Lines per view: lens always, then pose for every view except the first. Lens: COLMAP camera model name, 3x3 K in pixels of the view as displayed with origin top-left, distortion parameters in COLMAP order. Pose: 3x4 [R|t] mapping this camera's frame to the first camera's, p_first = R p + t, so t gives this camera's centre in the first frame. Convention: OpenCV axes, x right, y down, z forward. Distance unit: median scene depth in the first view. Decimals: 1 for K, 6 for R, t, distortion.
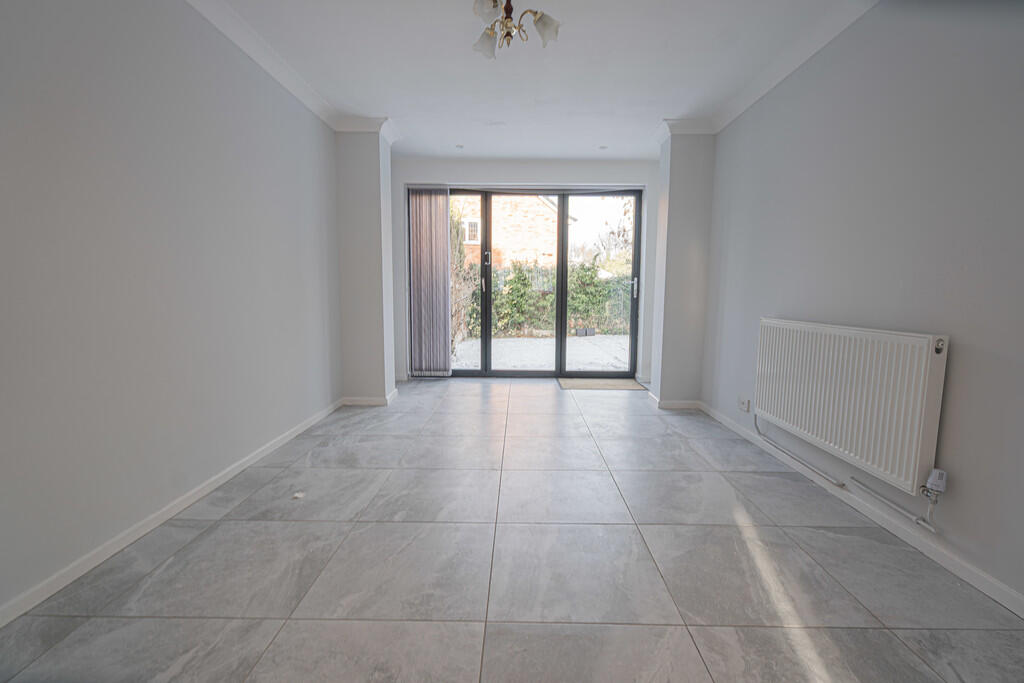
lens RADIAL K [[459.4, 0, 517.4], [0, 459.4, 341.7], [0, 0, 1]] dist [0.000438, -0.000052]
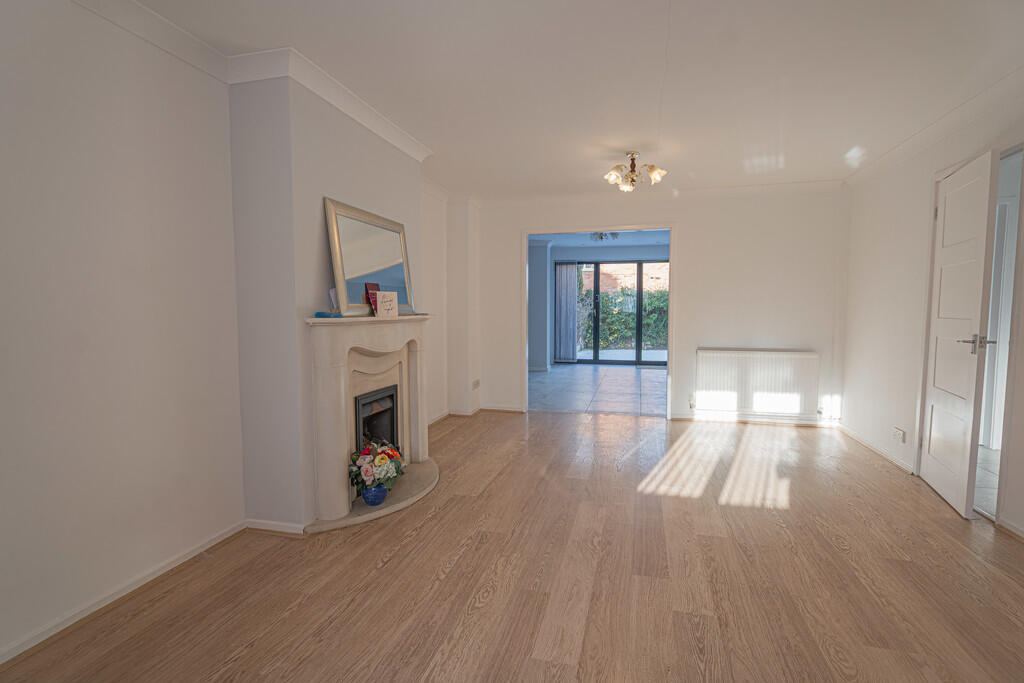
lens RADIAL K [[504.3, 0, 518.5], [0, 504.3, 345.8], [0, 0, 1]] dist [-0.000516, -0.000005]
pose [[0.972738, 0.009207, -0.231725, 0.081291], [-0.016616, 0.999411, -0.030041, 0.062743], [0.231312, 0.033073, 0.972317, -0.856060]]
